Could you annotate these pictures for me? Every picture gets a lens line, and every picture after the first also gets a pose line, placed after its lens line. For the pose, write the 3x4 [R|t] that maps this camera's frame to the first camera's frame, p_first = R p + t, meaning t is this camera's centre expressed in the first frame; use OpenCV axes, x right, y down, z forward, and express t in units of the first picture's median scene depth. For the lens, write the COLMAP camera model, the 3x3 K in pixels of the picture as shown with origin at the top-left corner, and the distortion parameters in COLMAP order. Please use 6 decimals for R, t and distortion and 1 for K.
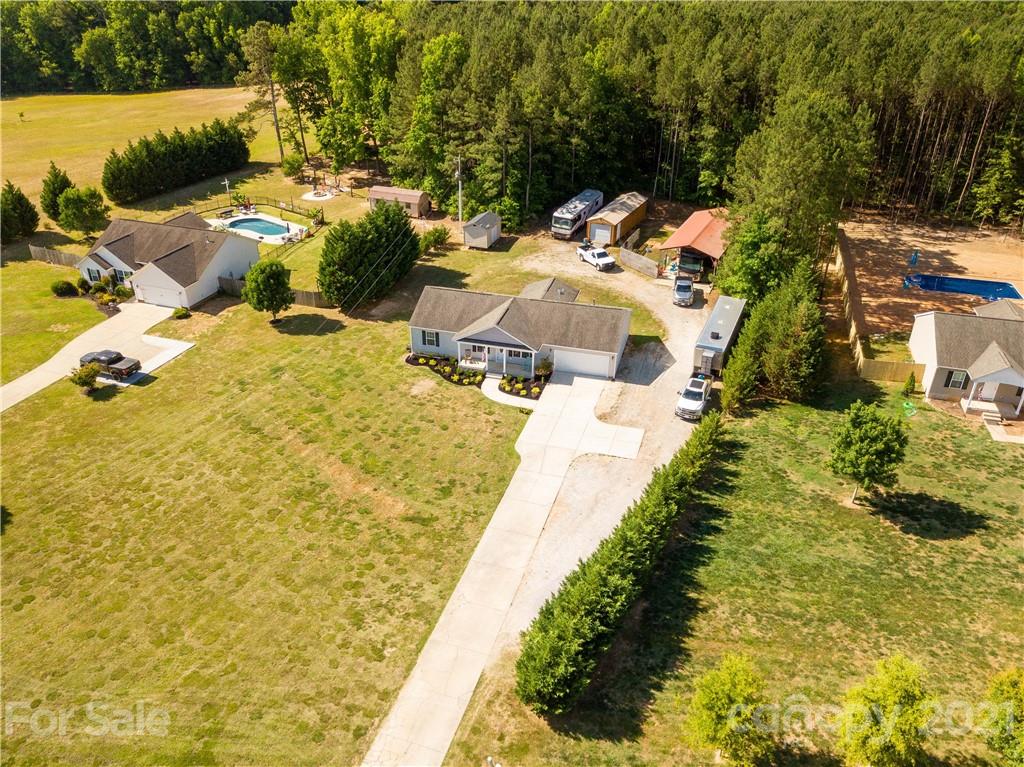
lens RADIAL K [[801.4, 0, 504.0], [0, 801.4, 383.8], [0, 0, 1]] dist [0.009998, -0.011051]
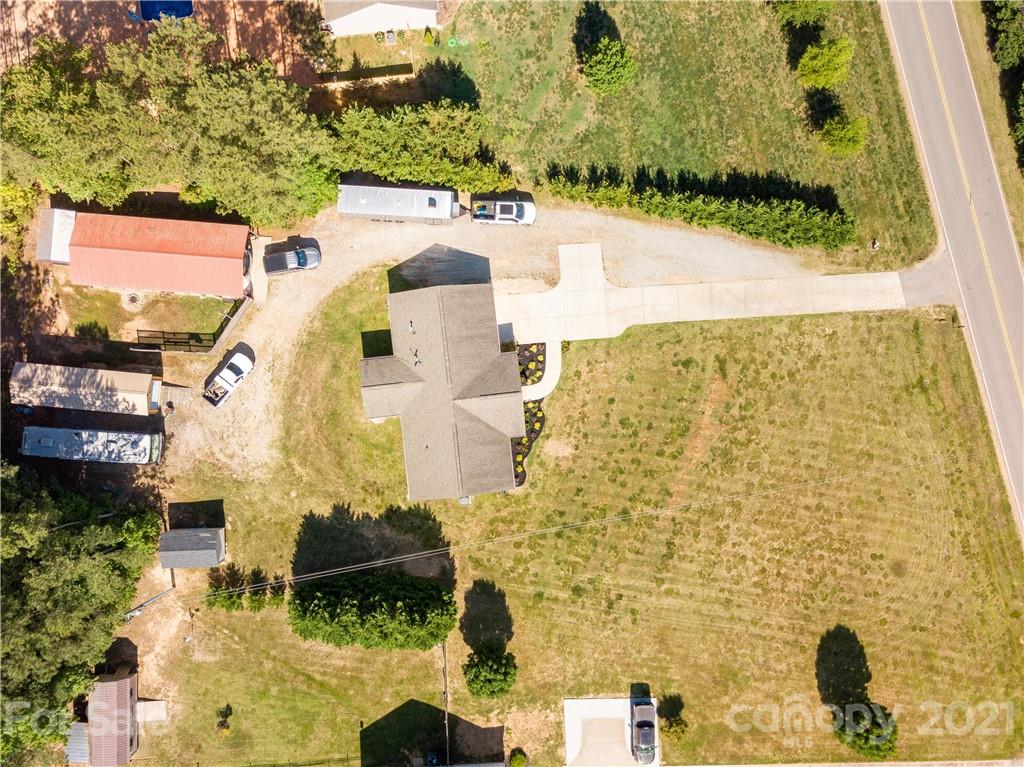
lens RADIAL K [[801.4, 0, 513.0], [0, 801.4, 383.8], [0, 0, 1]] dist [0.009998, -0.011051]
pose [[-0.373529, -0.927618, -0.000608, 0.005634], [0.430026, -0.173742, 0.885941, -0.977796], [-0.821921, 0.330663, 0.463797, 0.500108]]
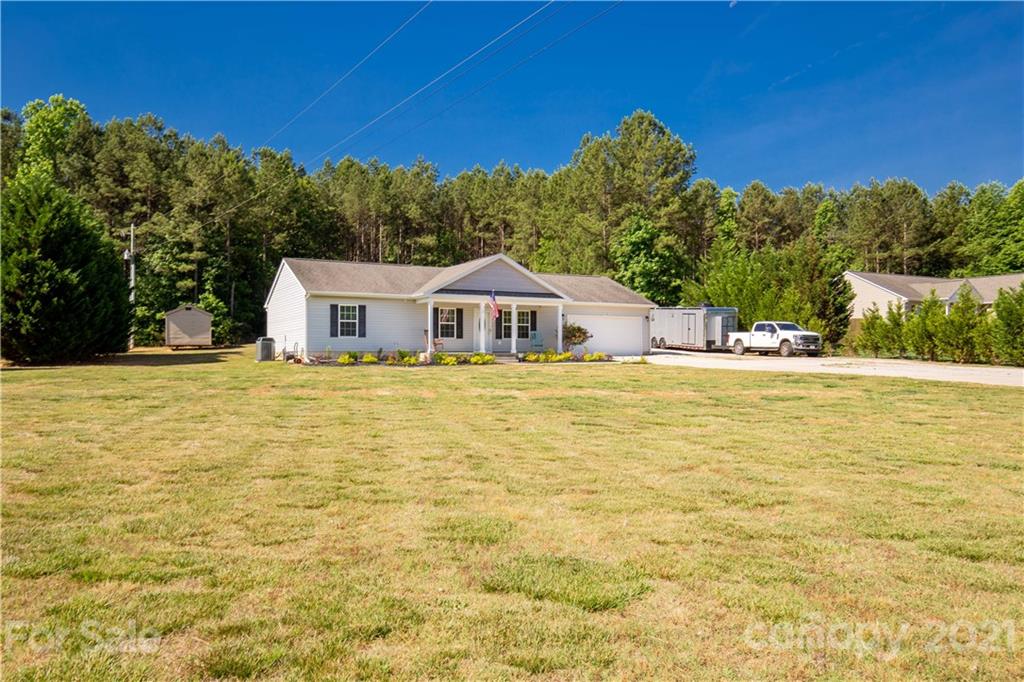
lens RADIAL K [[758.9, 0, 511.0], [0, 758.9, 340.1], [0, 0, 1]] dist [-0.000232, -0.002580]
pose [[0.722026, 0.006746, 0.691833, -0.354539], [0.341999, 0.865763, -0.365366, 0.164415], [-0.601428, 0.500409, 0.622796, 0.679274]]
